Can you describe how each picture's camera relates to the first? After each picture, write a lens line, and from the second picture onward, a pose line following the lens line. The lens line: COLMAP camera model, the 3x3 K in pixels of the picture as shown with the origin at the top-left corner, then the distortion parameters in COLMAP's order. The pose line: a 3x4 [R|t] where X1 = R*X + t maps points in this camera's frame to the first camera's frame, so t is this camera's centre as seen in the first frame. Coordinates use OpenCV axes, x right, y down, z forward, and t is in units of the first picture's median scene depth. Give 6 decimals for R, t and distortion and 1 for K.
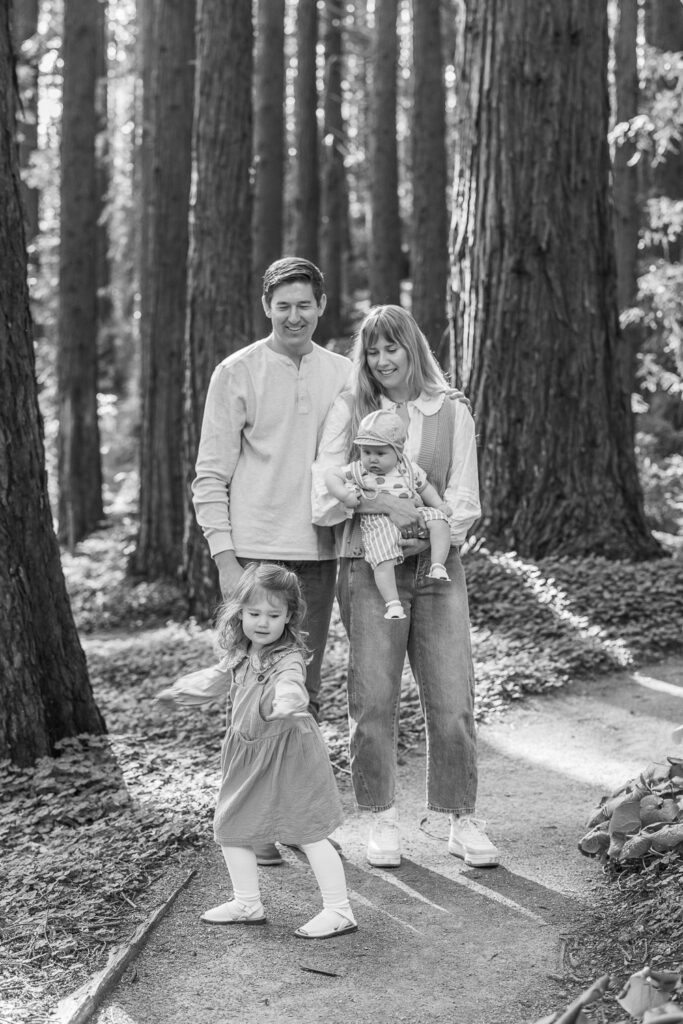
lens RADIAL K [[1797.1, 0, 355.9], [0, 1797.1, 452.8], [0, 0, 1]] dist [0.010815, 0.053238]
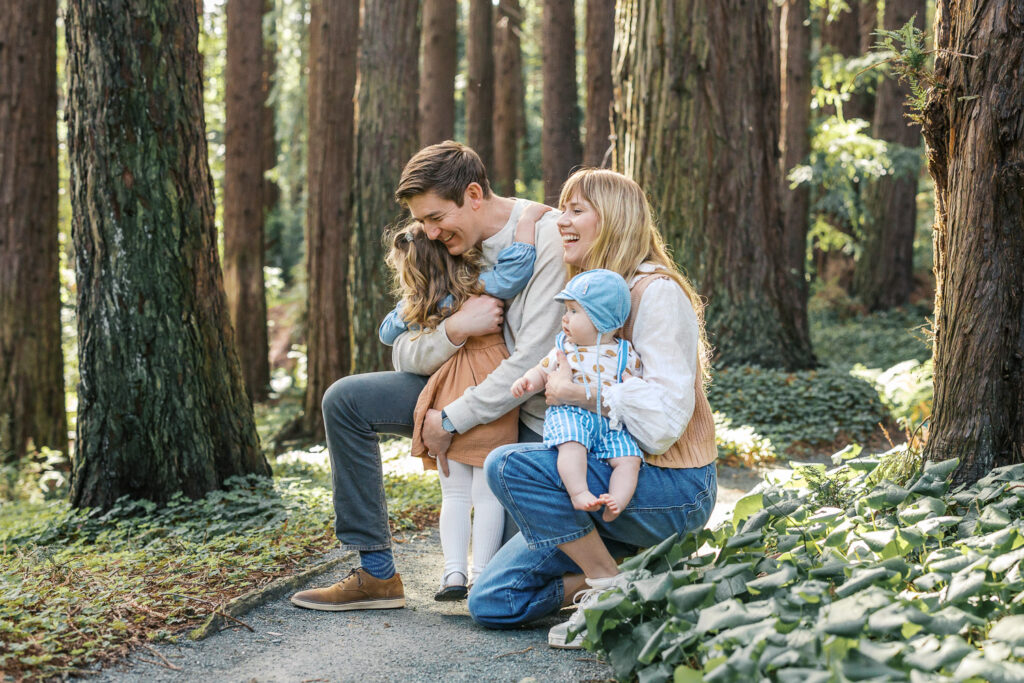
lens RADIAL K [[1893.6, 0, 567.8], [0, 1893.6, 388.3], [0, 0, 1]] dist [0.015365, 0.011773]
pose [[0.999851, 0.004217, 0.016725, 0.010438], [-0.004297, 0.999980, 0.004695, 0.064706], [-0.016704, -0.004766, 0.999849, -0.076361]]
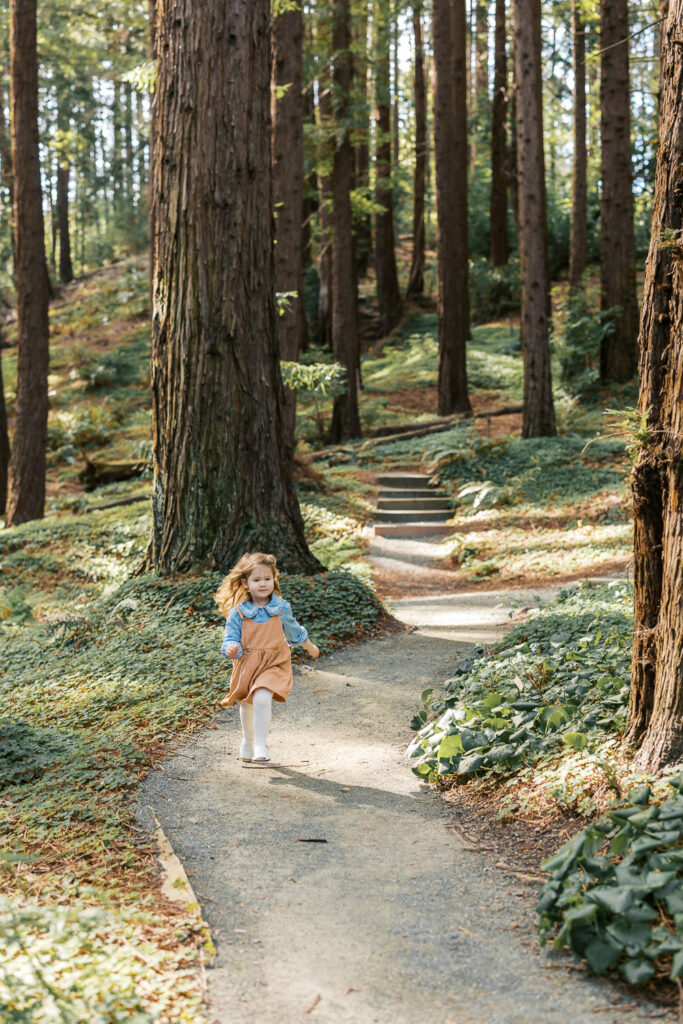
lens RADIAL K [[1497.3, 0, 341.5], [0, 1497.3, 512.0], [0, 0, 1]] dist [0.011964, -0.049248]
pose [[0.953962, -0.016316, 0.299484, -0.145985], [0.012995, 0.999830, 0.013077, 0.000262], [-0.299646, -0.008584, 0.954012, -0.053121]]
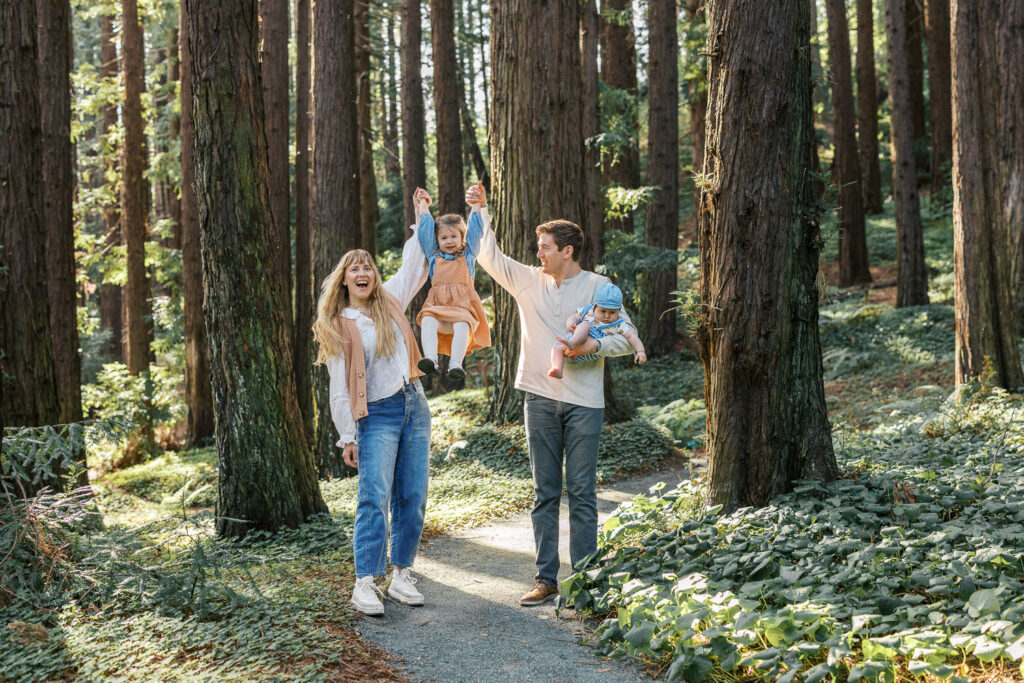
lens RADIAL K [[1546.8, 0, 512.0], [0, 1546.8, 341.5], [0, 0, 1]] dist [0.005280, 0.002463]
pose [[0.994885, -0.031083, 0.096116, -0.066769], [0.033569, 0.999140, -0.024352, 0.016684], [-0.095276, 0.027454, 0.995072, -0.395231]]
